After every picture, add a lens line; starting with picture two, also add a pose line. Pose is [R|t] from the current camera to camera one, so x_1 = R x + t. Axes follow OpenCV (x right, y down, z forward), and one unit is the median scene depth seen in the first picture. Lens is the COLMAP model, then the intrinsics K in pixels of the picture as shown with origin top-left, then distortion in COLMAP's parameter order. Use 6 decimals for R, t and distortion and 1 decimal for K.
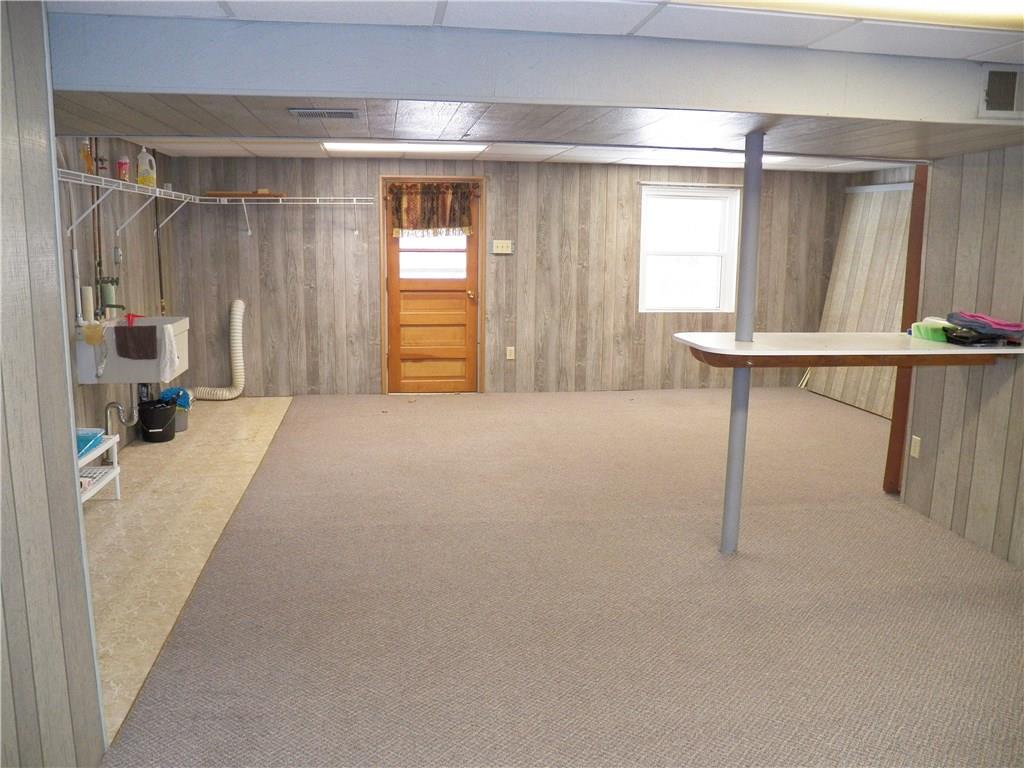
lens RADIAL K [[840.1, 0, 509.8], [0, 840.1, 386.9], [0, 0, 1]] dist [-0.133826, 0.084471]
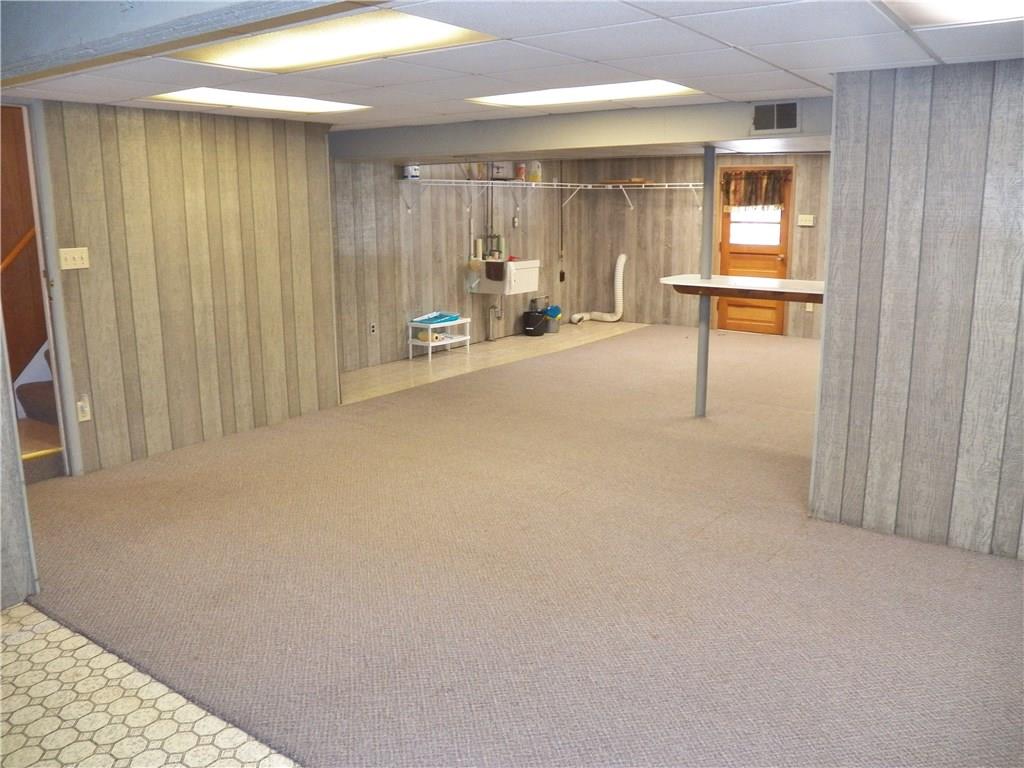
lens RADIAL K [[840.1, 0, 507.6], [0, 840.1, 385.1], [0, 0, 1]] dist [-0.133826, 0.084471]
pose [[0.715410, 0.132338, -0.686058, 0.564325], [-0.110538, 0.990971, 0.075886, 0.033853], [0.689906, 0.021546, 0.723578, -0.199340]]
